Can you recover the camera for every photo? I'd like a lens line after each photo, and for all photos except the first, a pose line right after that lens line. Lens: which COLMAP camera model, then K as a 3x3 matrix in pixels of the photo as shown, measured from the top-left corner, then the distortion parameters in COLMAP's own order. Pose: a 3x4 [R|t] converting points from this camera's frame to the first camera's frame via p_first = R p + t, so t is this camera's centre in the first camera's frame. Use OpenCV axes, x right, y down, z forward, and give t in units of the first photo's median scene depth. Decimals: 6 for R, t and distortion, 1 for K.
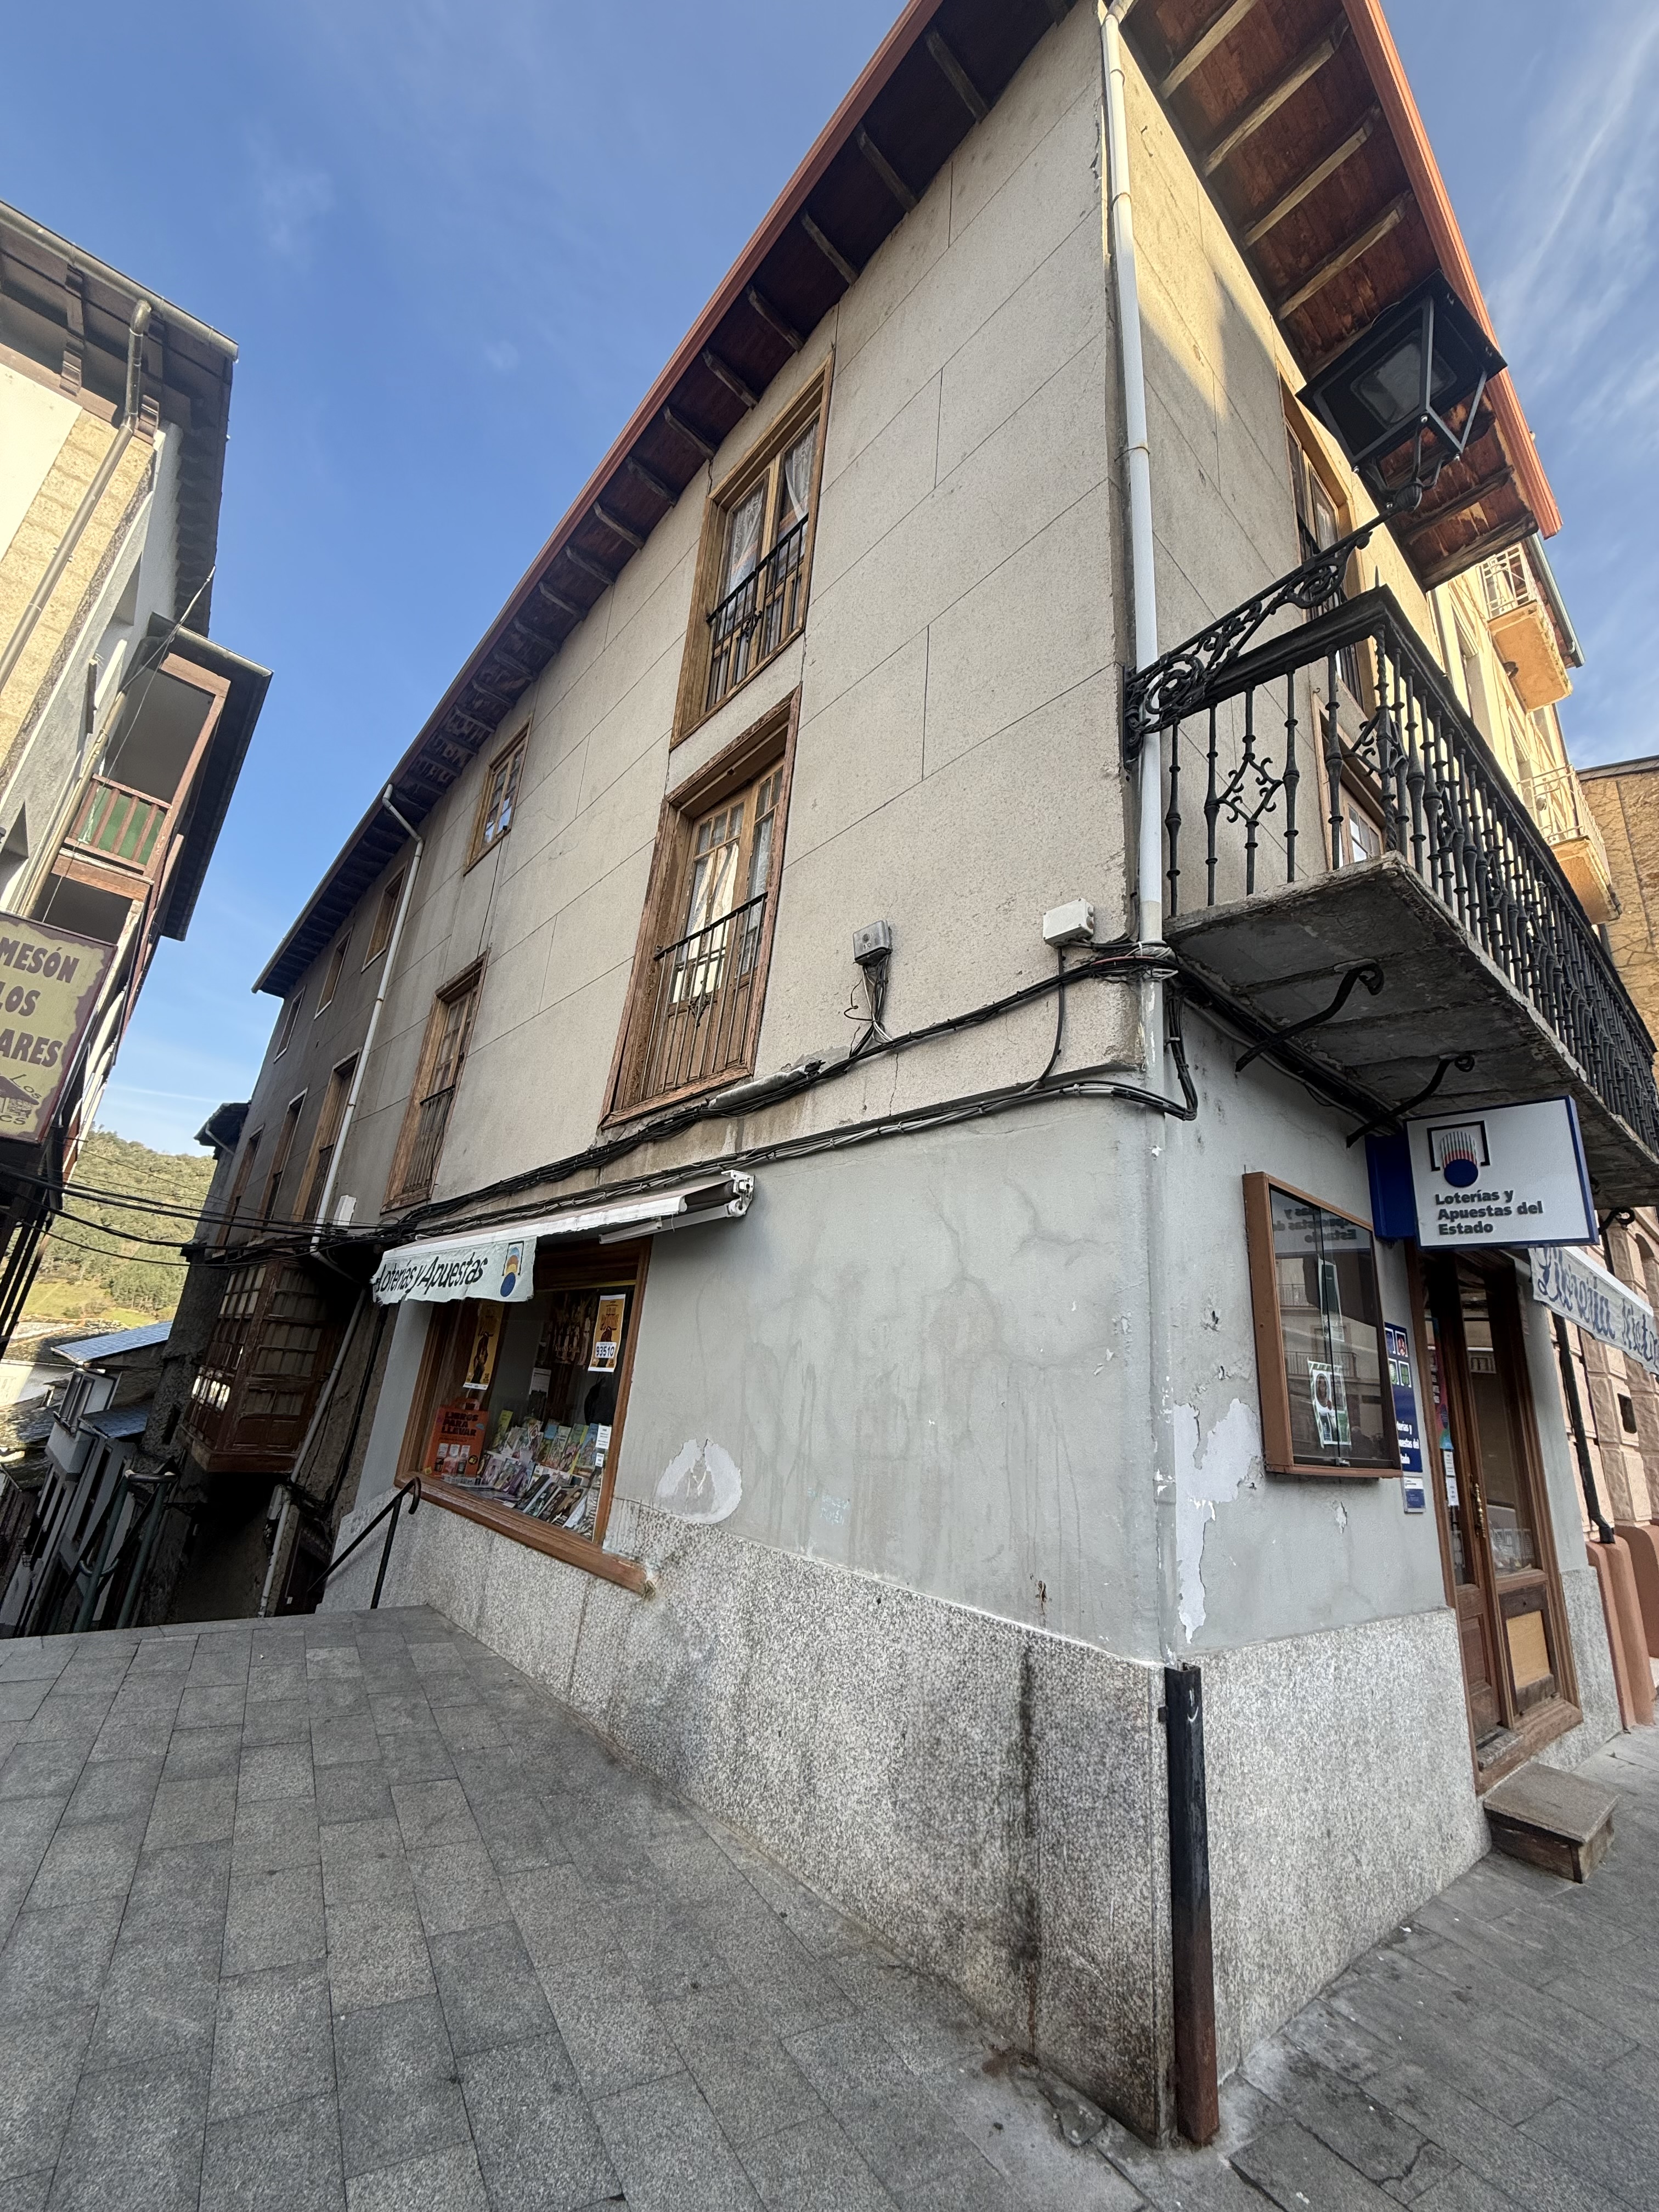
lens RADIAL K [[876.2, 0, 828.4], [0, 876.2, 1097.0], [0, 0, 1]] dist [-0.001192, -0.000117]
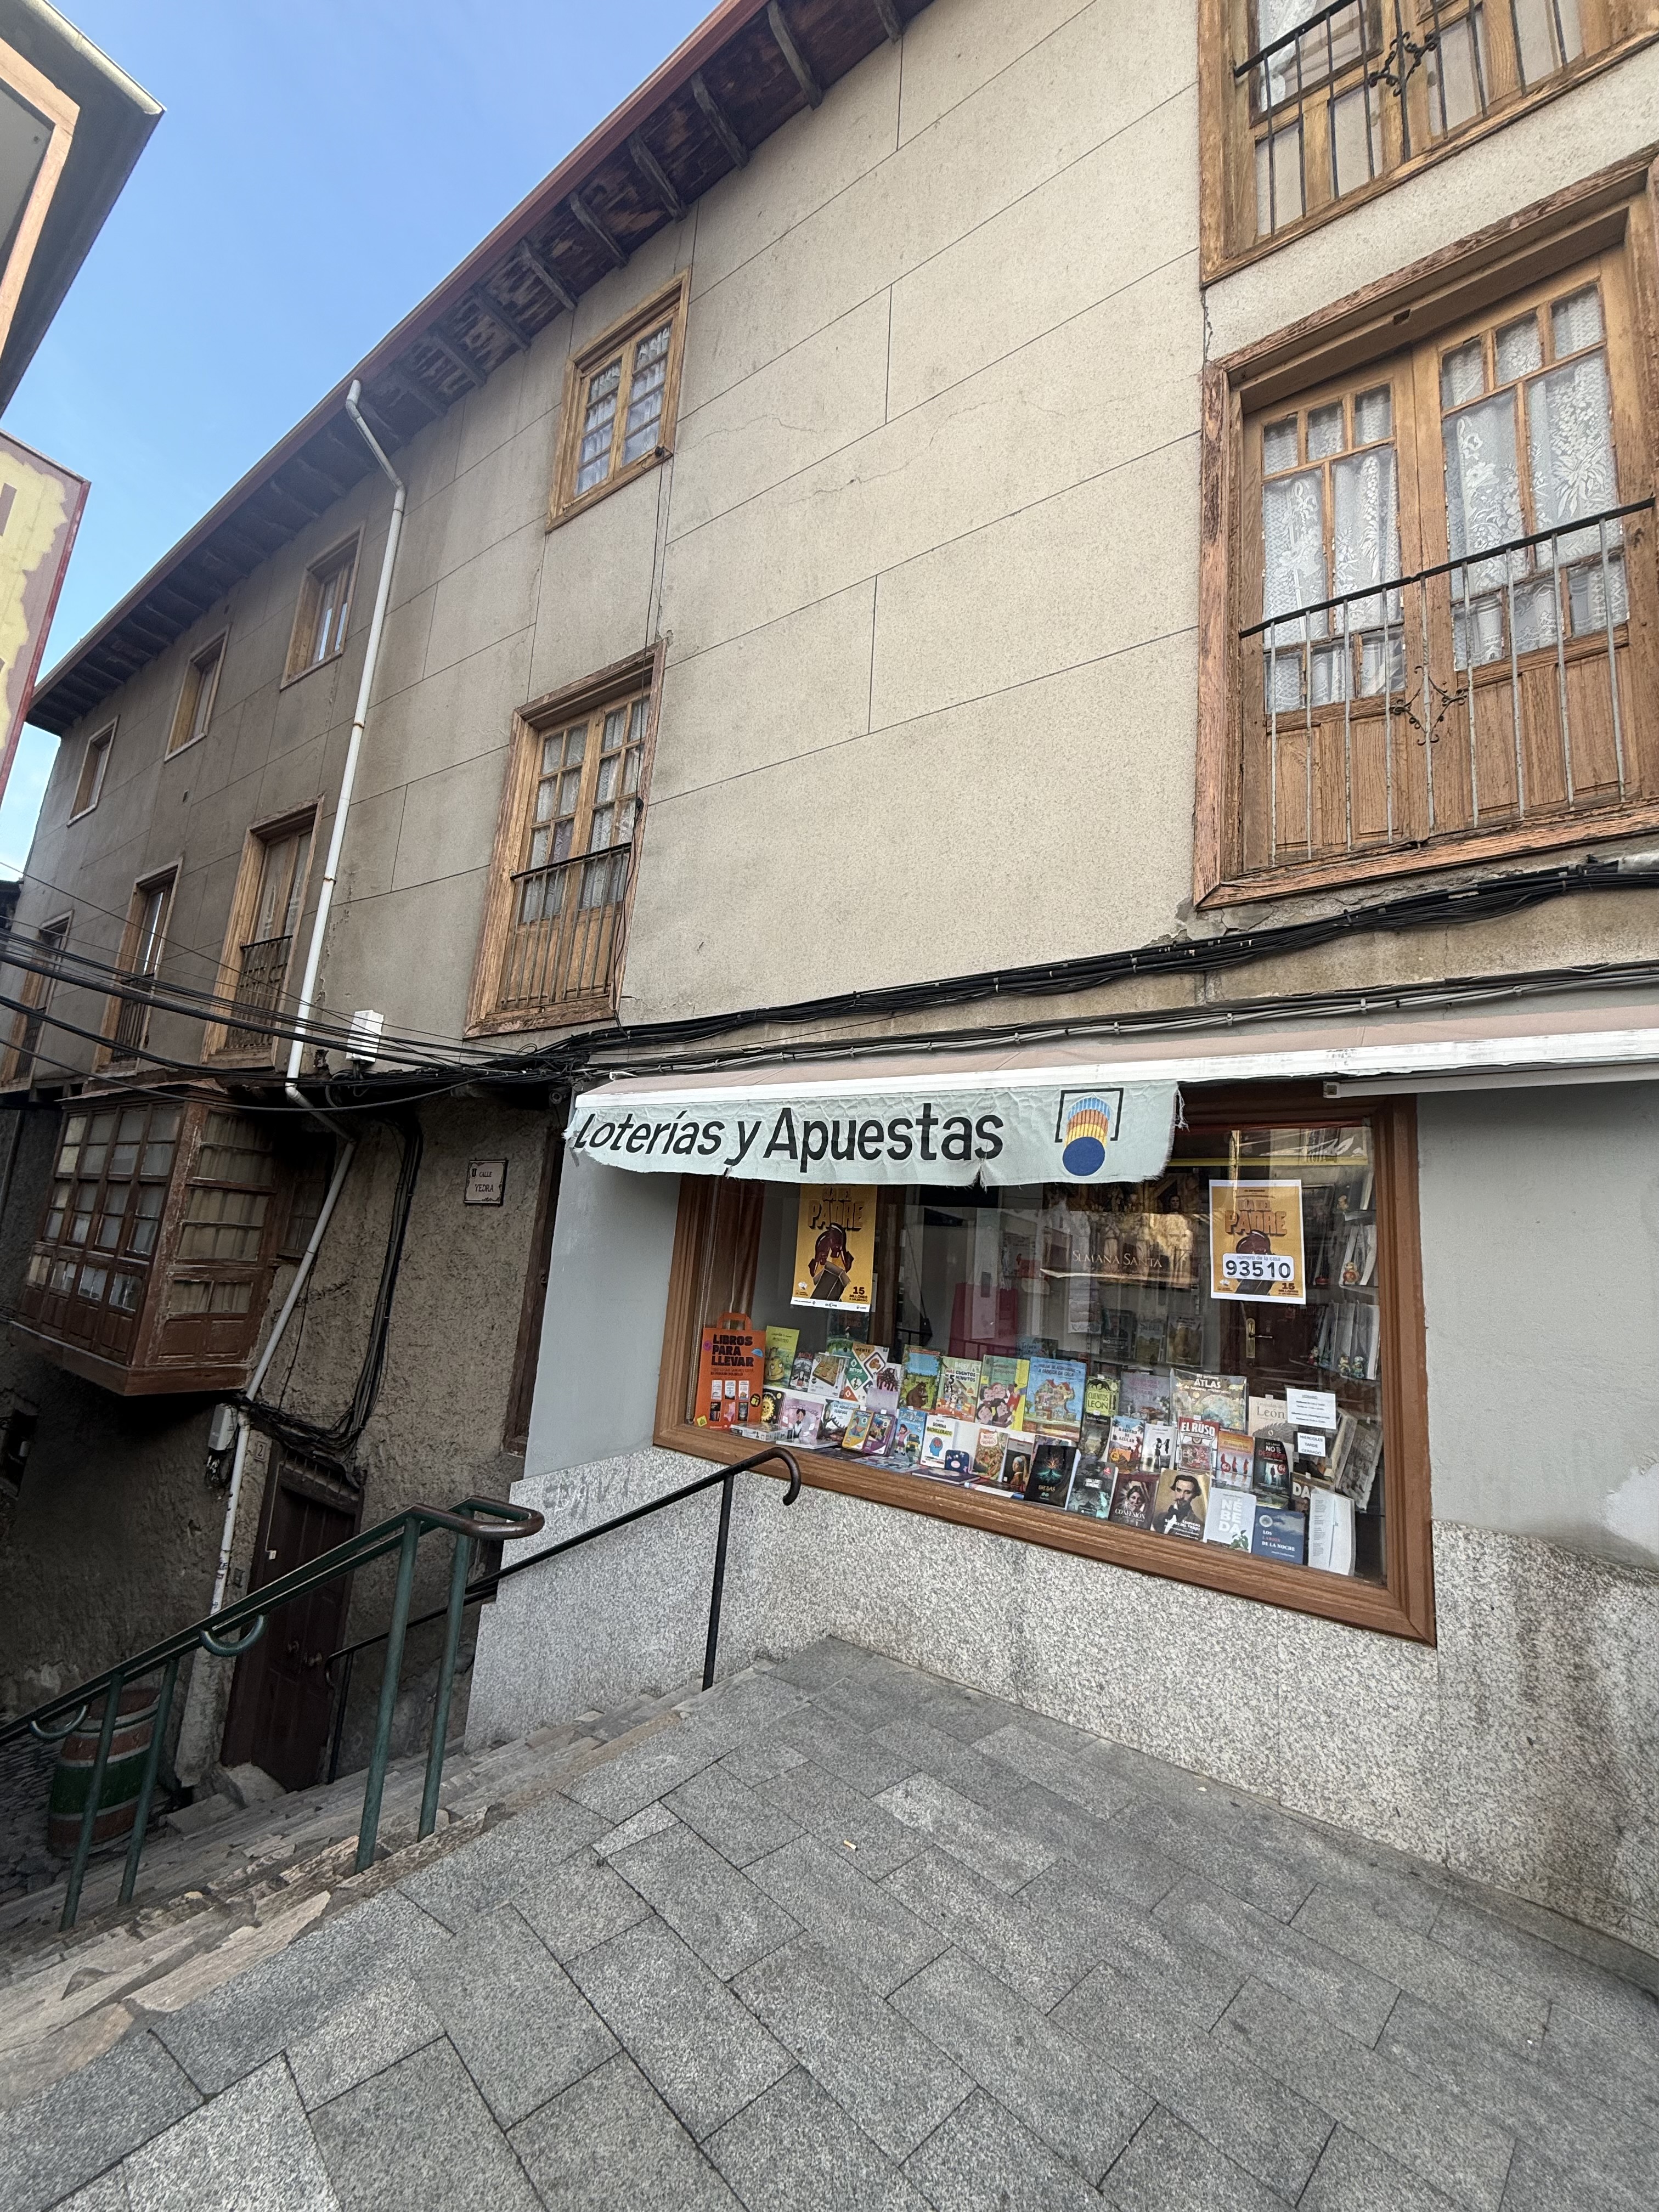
lens RADIAL K [[876.2, 0, 825.4], [0, 876.2, 1098.3], [0, 0, 1]] dist [-0.001192, -0.000117]
pose [[0.971052, 0.030250, 0.236947, -0.384949], [-0.068503, 0.985549, 0.154918, 0.052925], [-0.228836, -0.166665, 0.959092, 0.272932]]
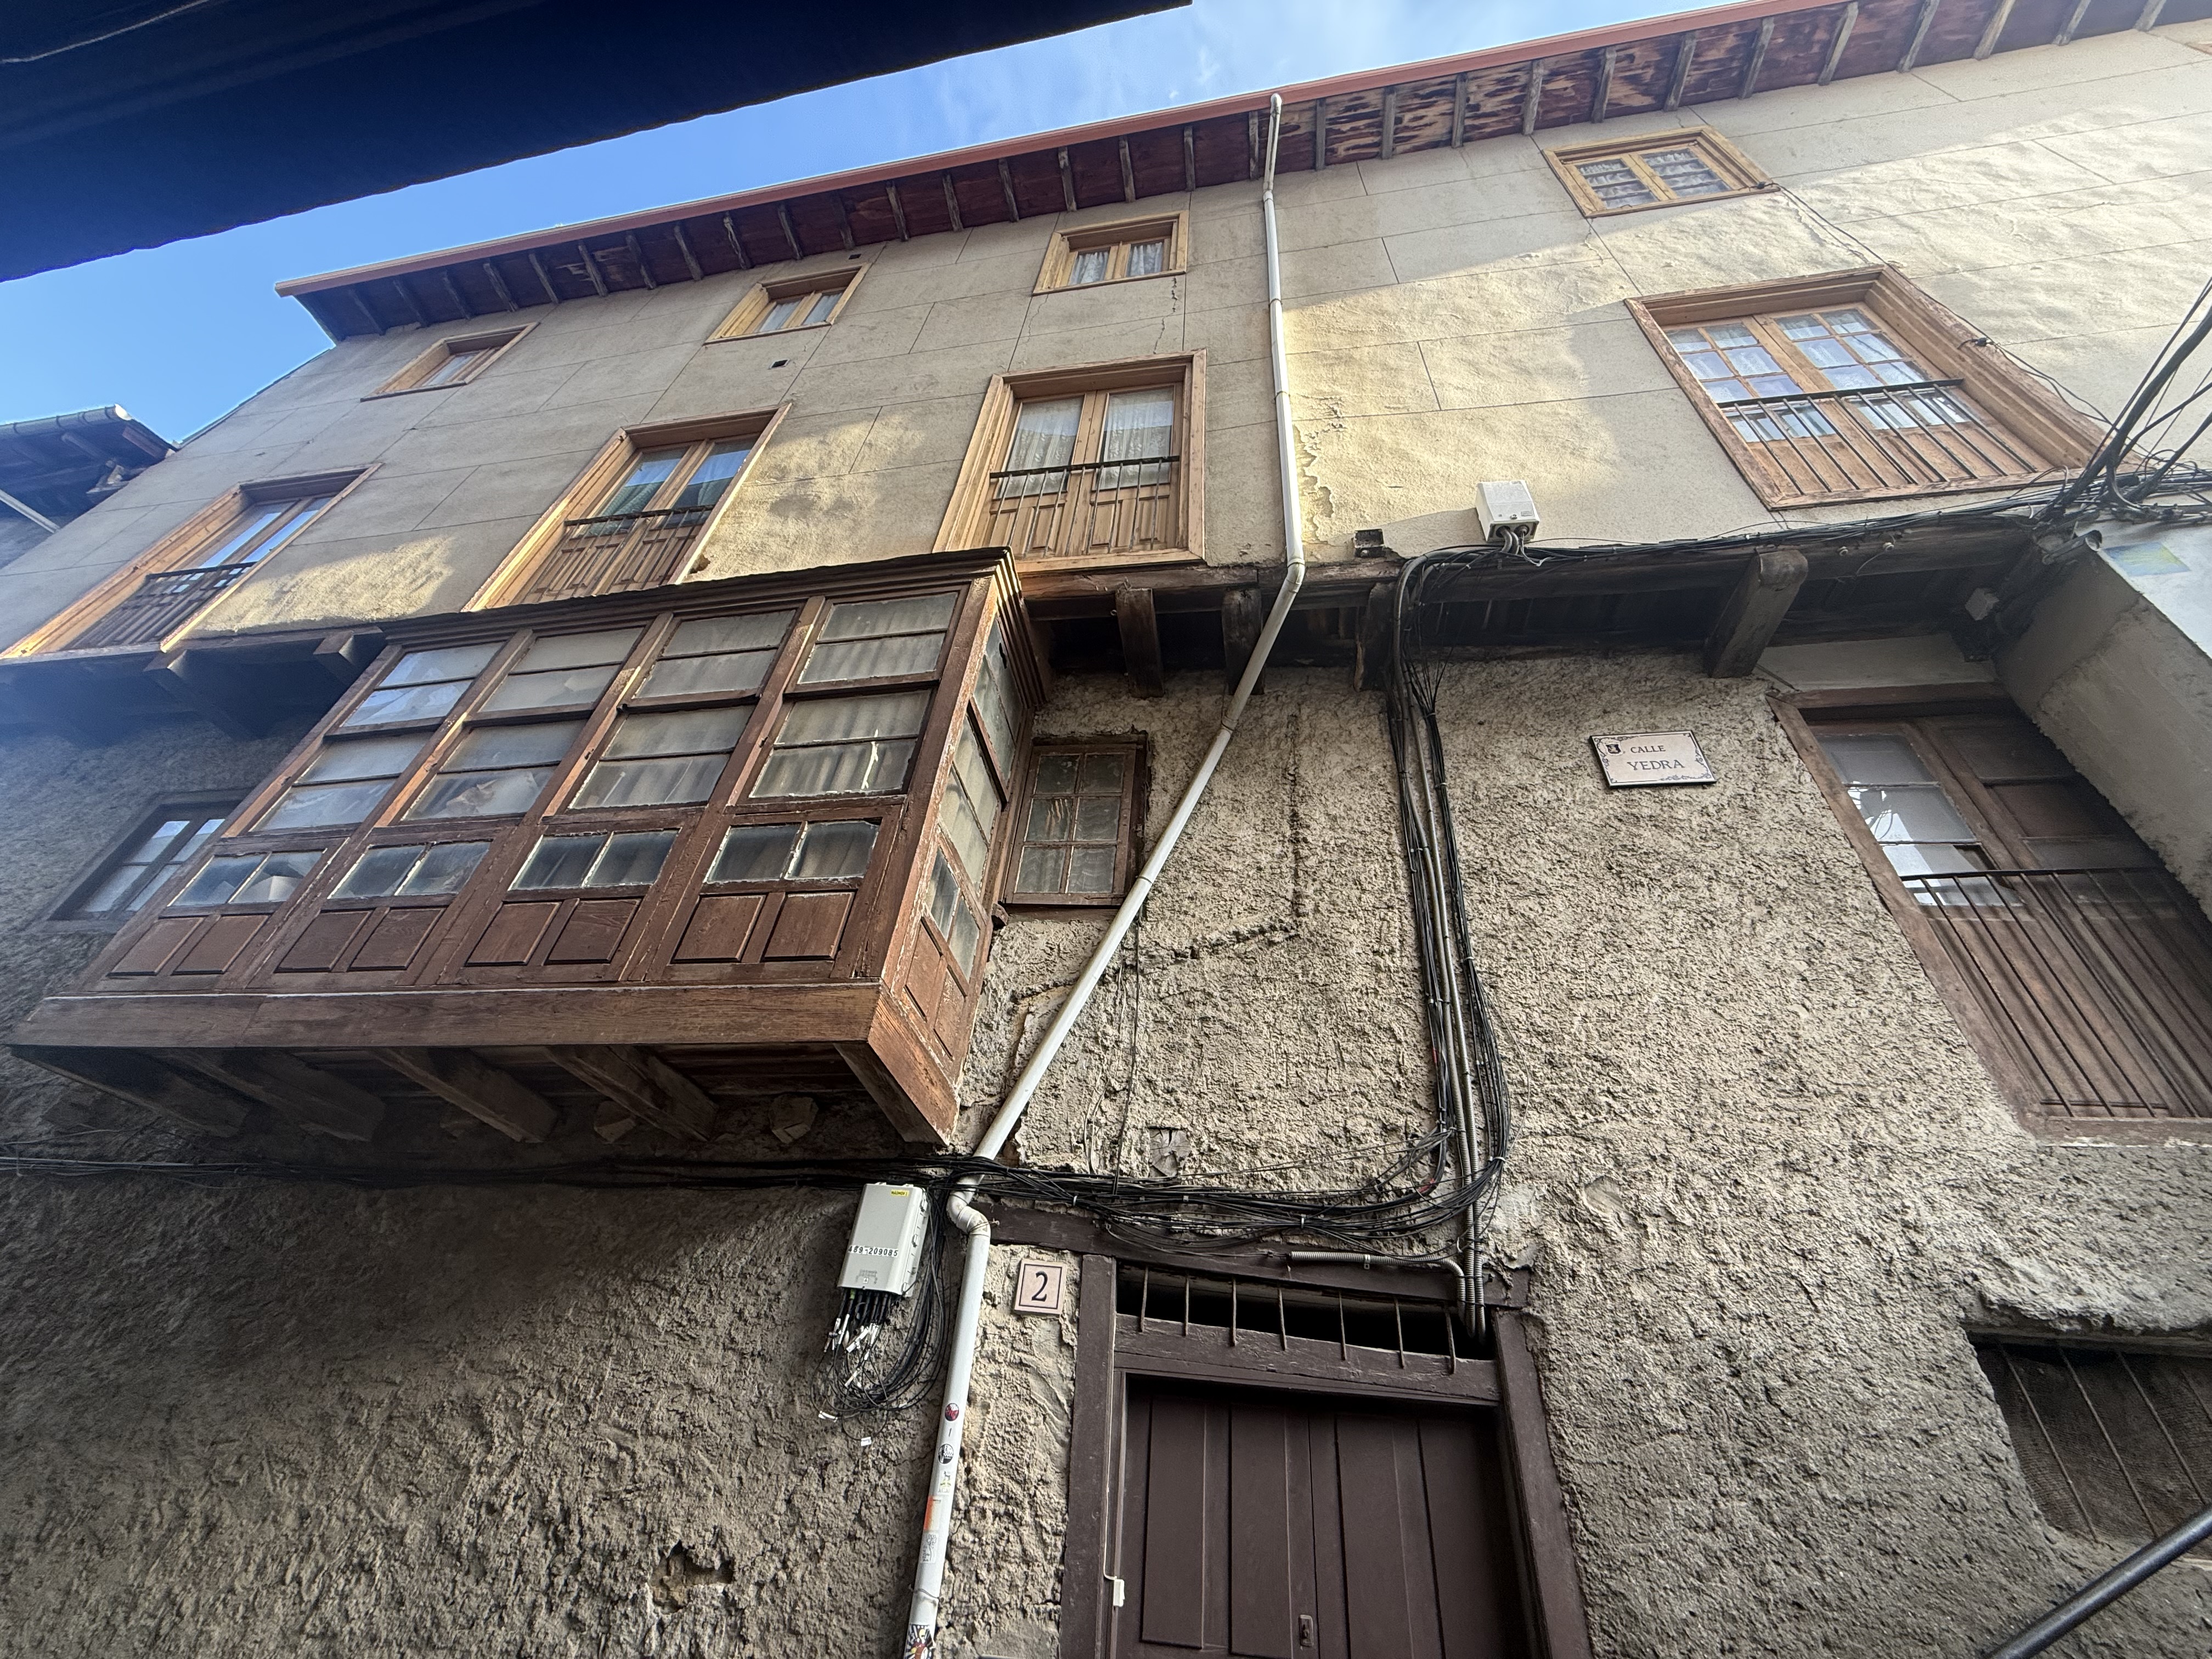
lens RADIAL K [[876.2, 0, 1107.1], [0, 876.2, 832.0], [0, 0, 1]] dist [-0.001192, -0.000117]
pose [[0.779703, 0.376300, 0.500461, -0.918973], [-0.213338, 0.911098, -0.352686, 0.509382], [-0.588685, 0.168223, 0.790665, 0.836035]]
